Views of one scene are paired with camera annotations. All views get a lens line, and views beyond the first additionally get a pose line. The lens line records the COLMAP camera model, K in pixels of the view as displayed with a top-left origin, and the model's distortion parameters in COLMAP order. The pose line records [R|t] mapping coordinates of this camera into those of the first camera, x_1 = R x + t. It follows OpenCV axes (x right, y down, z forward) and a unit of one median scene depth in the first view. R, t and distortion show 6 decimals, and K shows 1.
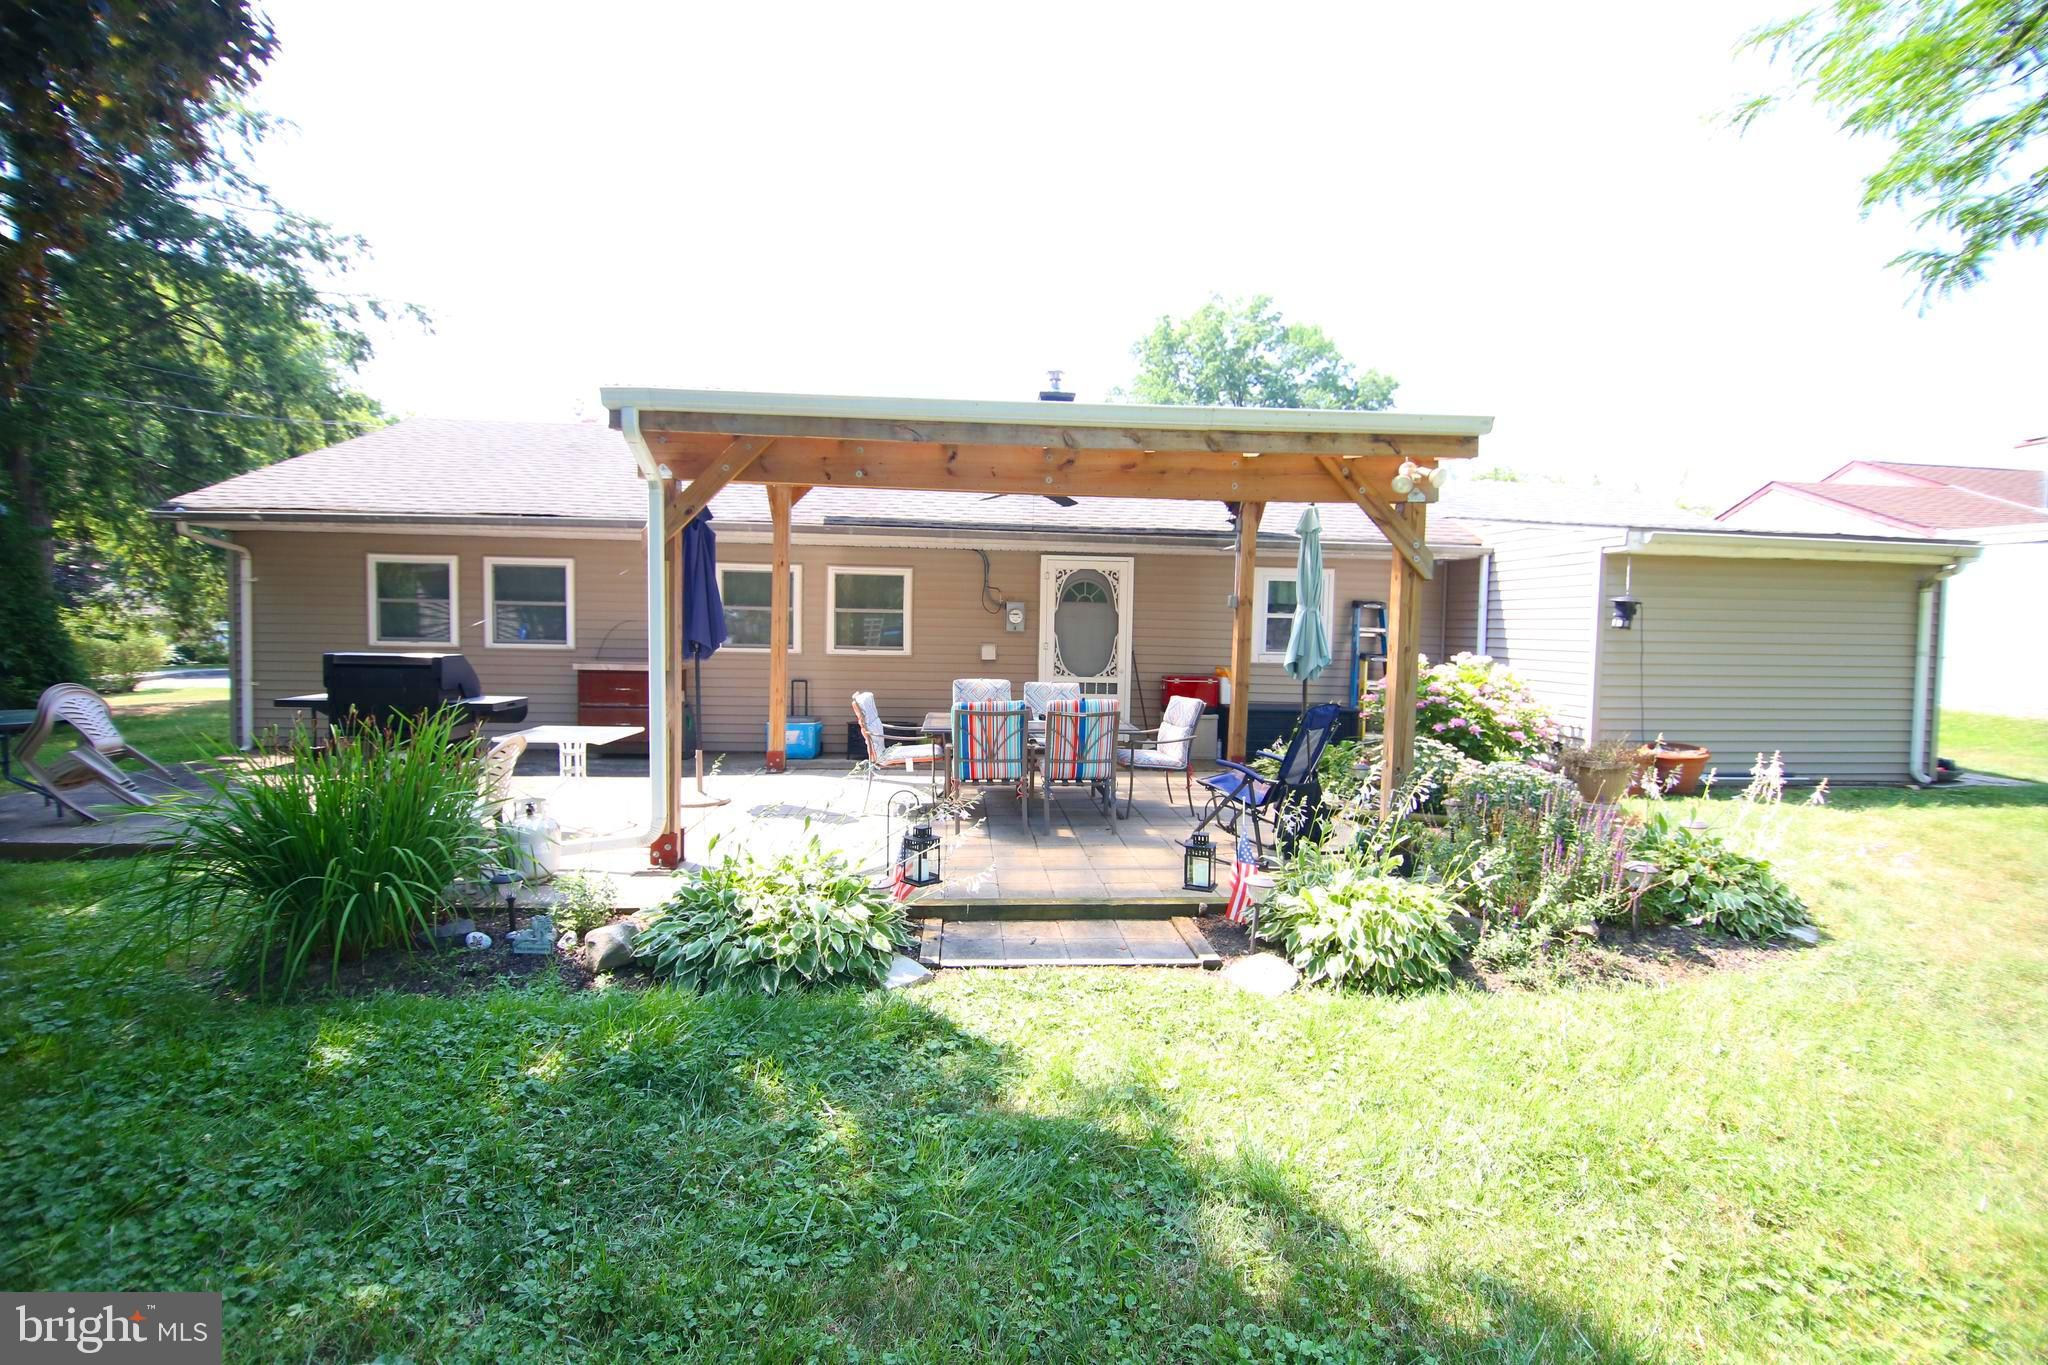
lens RADIAL K [[917.7, 0, 1024.0], [0, 917.7, 682.5], [0, 0, 1]] dist [-0.008392, -0.005799]
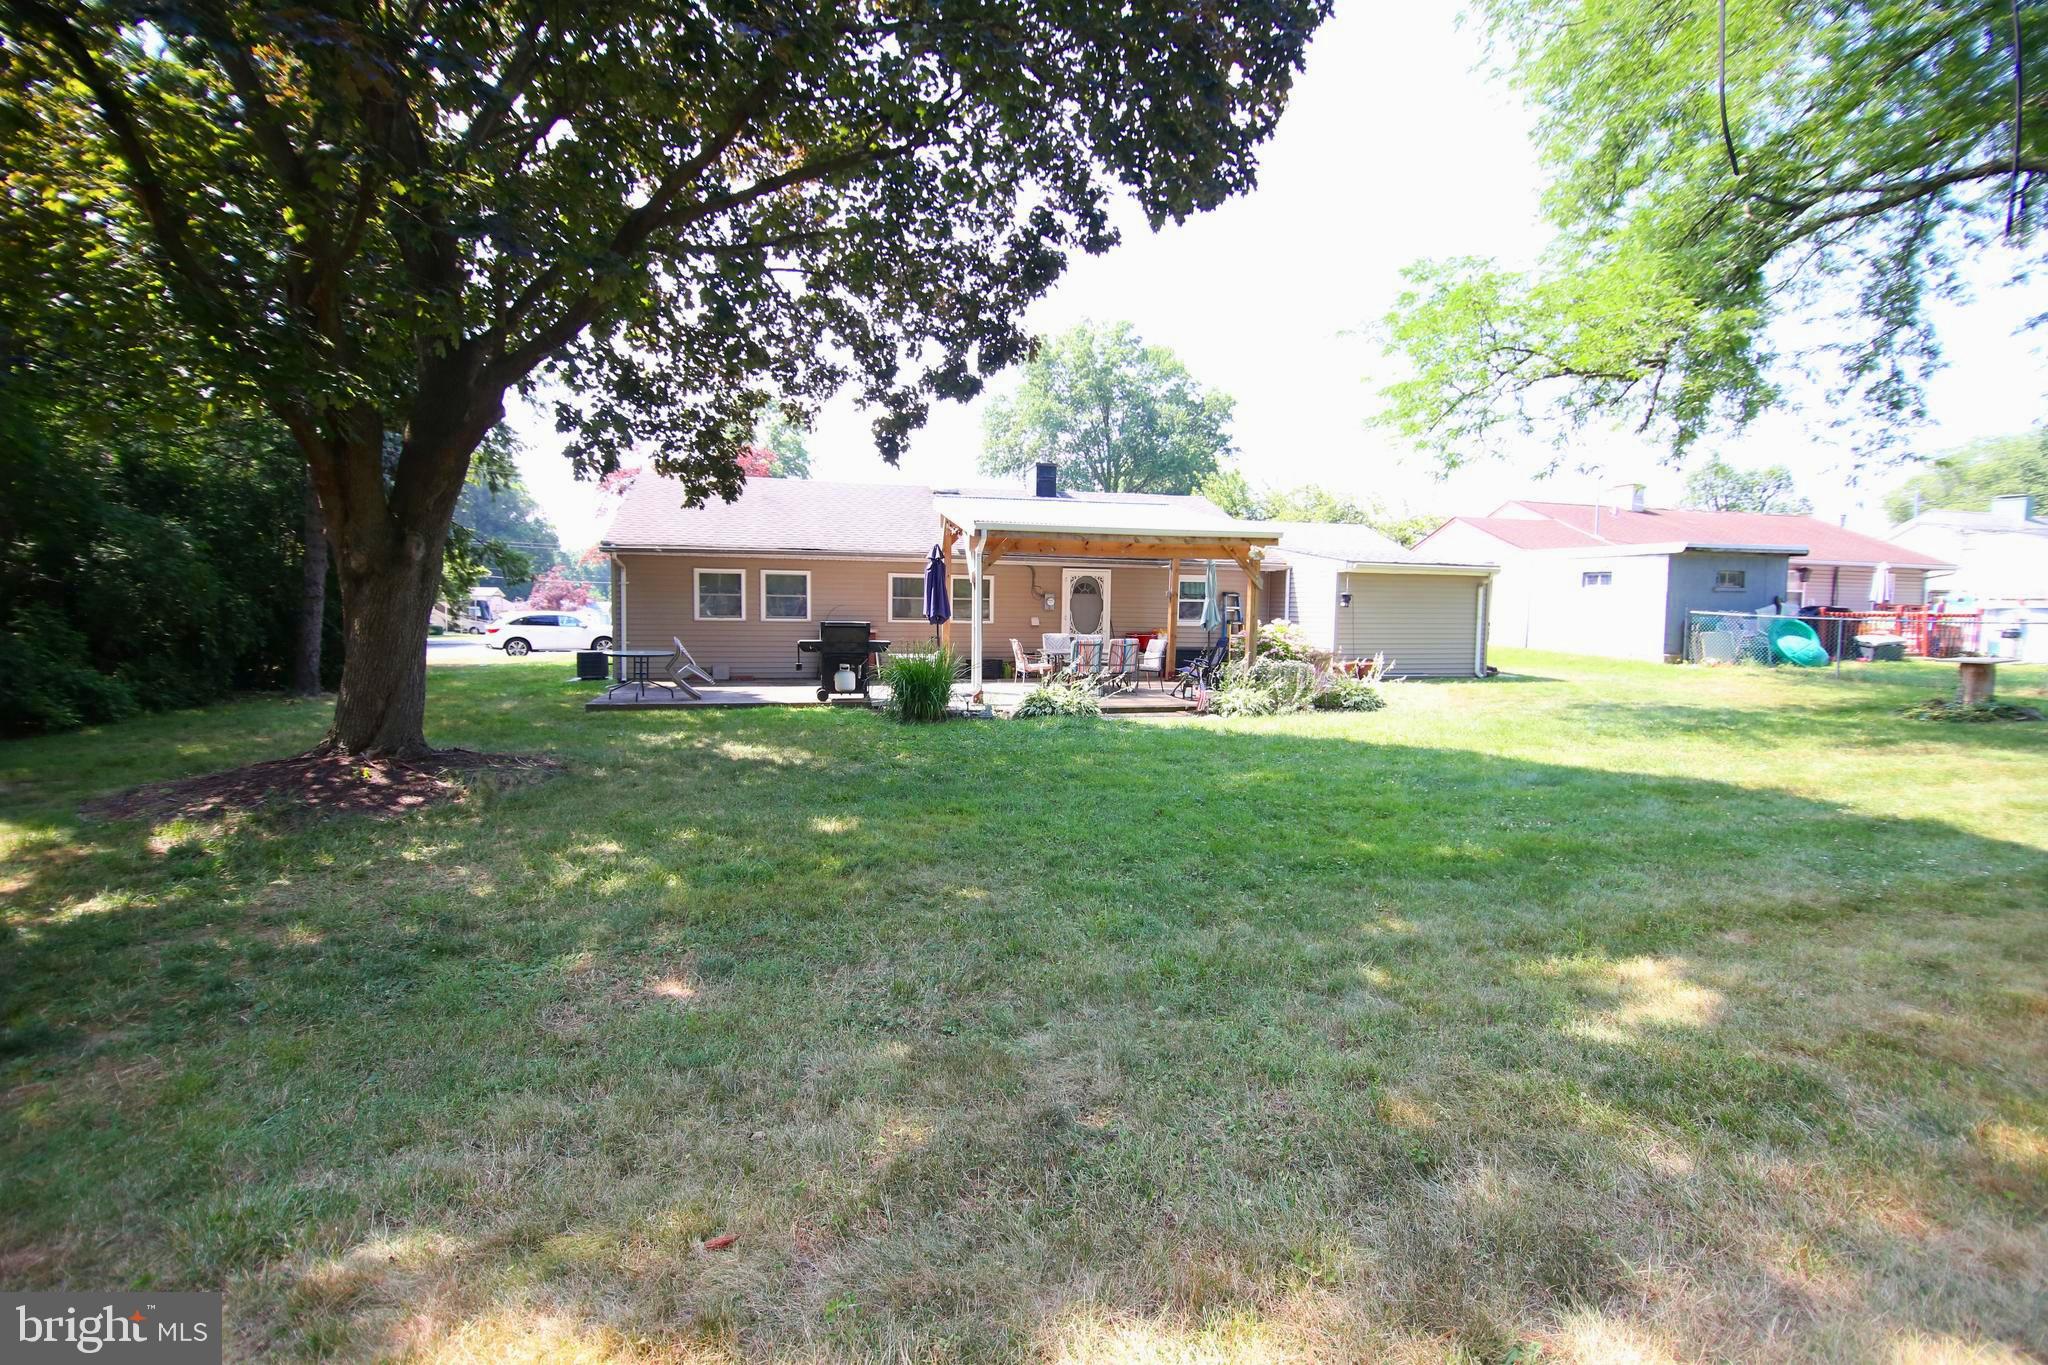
lens RADIAL K [[917.7, 0, 1024.0], [0, 917.7, 682.5], [0, 0, 1]] dist [-0.008392, -0.005799]
pose [[0.986677, -0.019547, 0.161510, -0.383793], [0.015298, 0.999504, 0.027513, 0.041422], [-0.161968, -0.024676, 0.986488, -0.867358]]
